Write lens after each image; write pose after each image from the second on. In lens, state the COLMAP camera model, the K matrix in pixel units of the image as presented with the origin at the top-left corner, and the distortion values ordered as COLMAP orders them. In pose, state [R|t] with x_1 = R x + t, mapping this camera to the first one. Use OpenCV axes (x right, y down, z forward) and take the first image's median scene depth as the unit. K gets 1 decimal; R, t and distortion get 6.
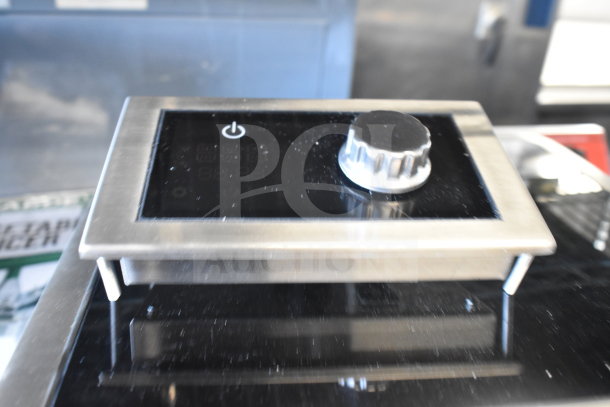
lens RADIAL K [[576.1, 0, 305.0], [0, 576.1, 203.5], [0, 0, 1]] dist [-0.008939, -0.007167]
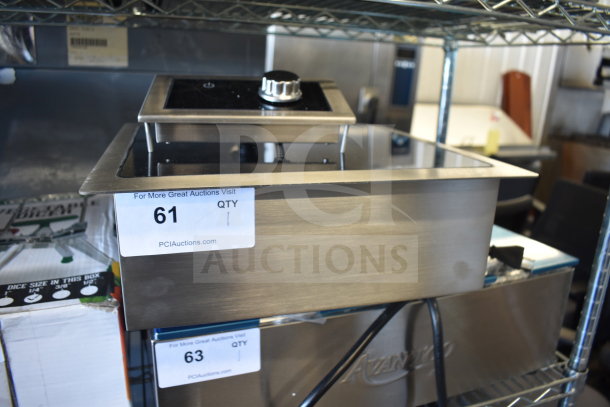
lens RADIAL K [[469.4, 0, 304.1], [0, 469.4, 196.0], [0, 0, 1]] dist [-0.046046, -0.004498]
pose [[0.989228, -0.046652, 0.138749, -0.002551], [0.066229, 0.987933, -0.140008, 0.221270], [-0.130543, 0.147689, 0.980381, -0.238976]]
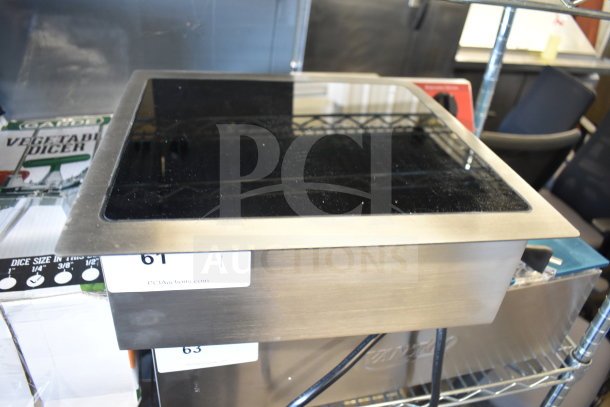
lens RADIAL K [[469.4, 0, 304.1], [0, 469.4, 196.0], [0, 0, 1]] dist [-0.046046, -0.004498]
pose [[0.997707, 0.016707, 0.065589, 0.039594], [-0.024596, 0.992301, 0.121379, 0.028625], [-0.063057, -0.122714, 0.990437, -0.182048]]
